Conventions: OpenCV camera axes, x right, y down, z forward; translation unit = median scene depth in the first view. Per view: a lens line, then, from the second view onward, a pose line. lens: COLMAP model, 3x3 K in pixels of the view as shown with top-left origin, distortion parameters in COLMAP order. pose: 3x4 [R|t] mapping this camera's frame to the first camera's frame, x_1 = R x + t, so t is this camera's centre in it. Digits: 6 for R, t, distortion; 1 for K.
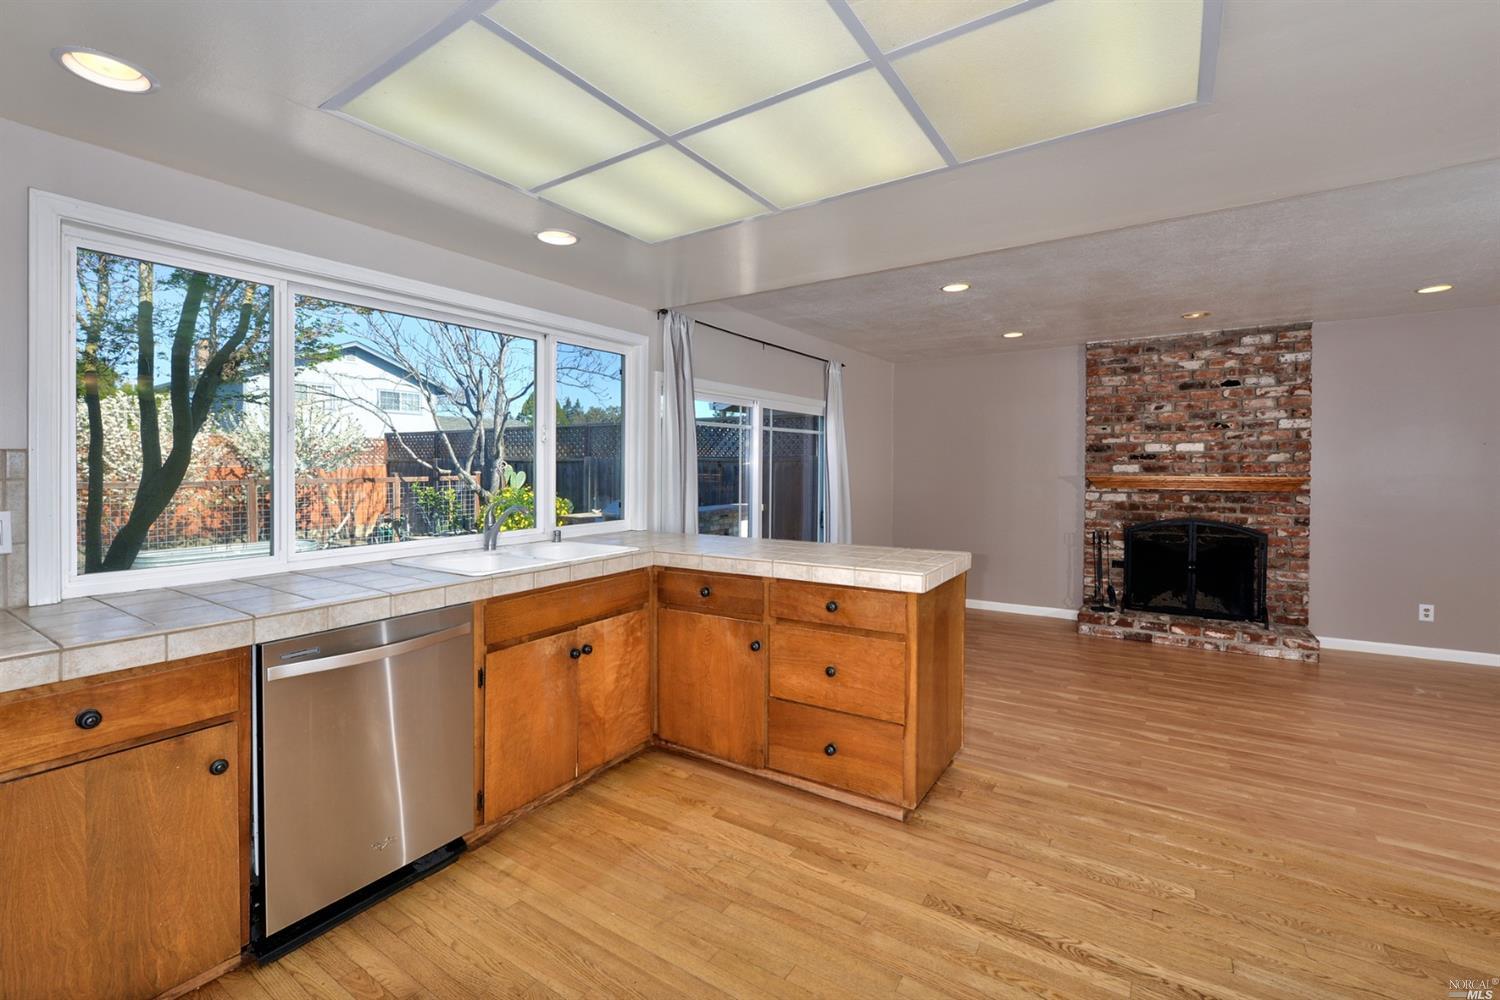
lens RADIAL K [[639.2, 0, 745.0], [0, 639.2, 468.5], [0, 0, 1]] dist [-0.001278, -0.000403]
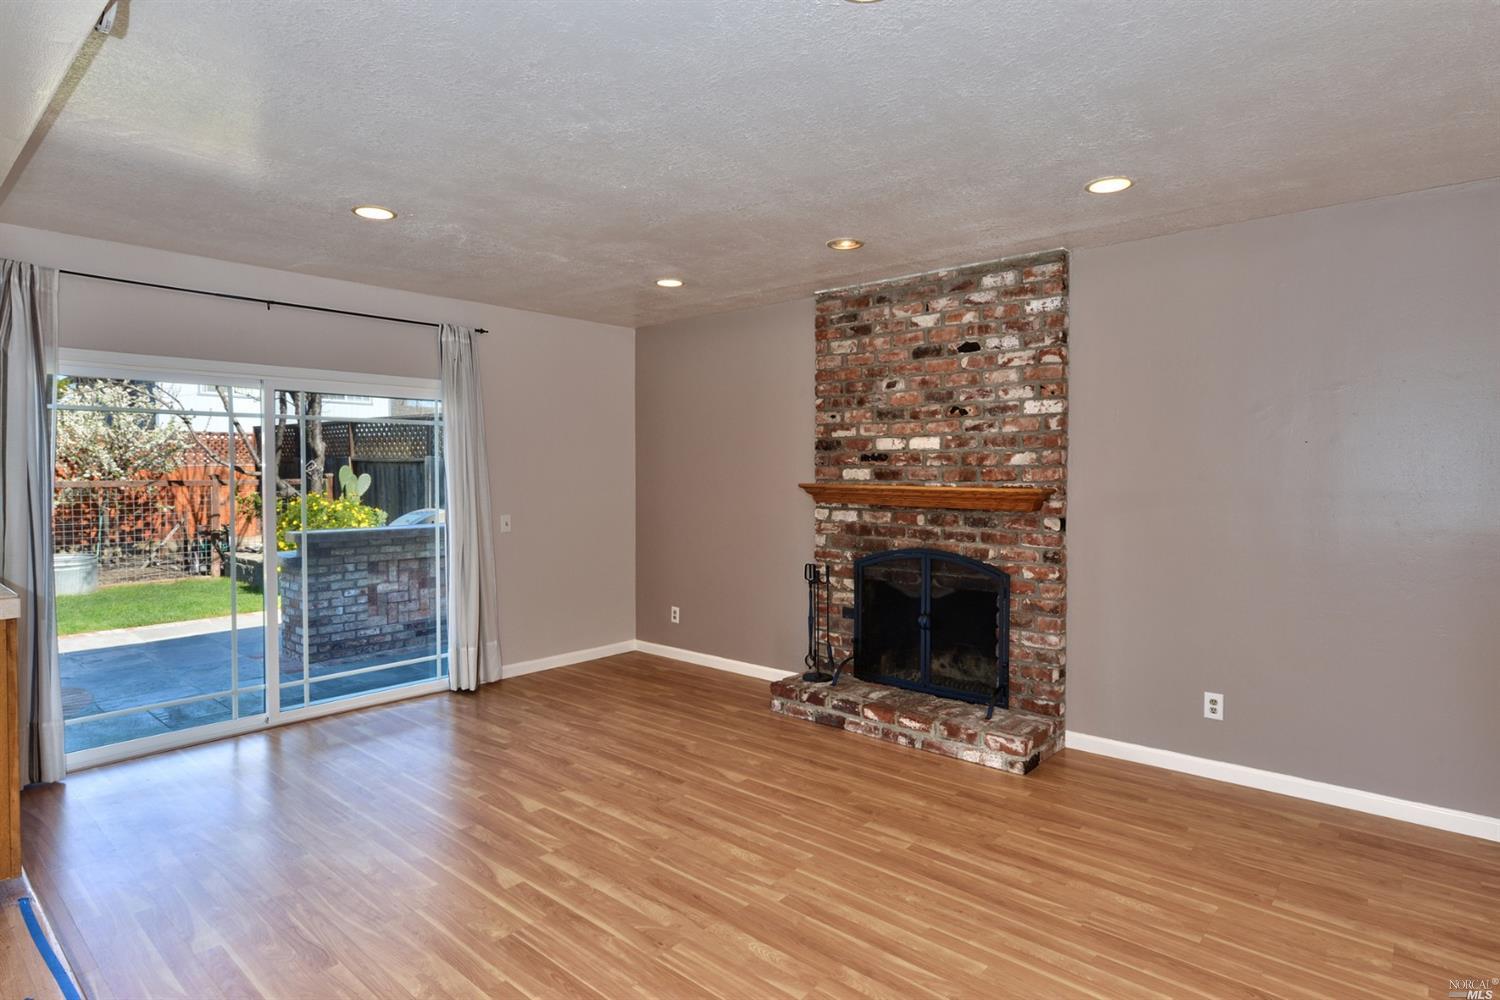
lens RADIAL K [[804.4, 0, 749.8], [0, 804.4, 481.1], [0, 0, 1]] dist [0.002118, 0.000165]
pose [[0.990820, 0.007236, -0.134996, 0.645329], [-0.005716, 0.999916, 0.011648, -0.002312], [0.135069, -0.010769, 0.990778, 0.136695]]
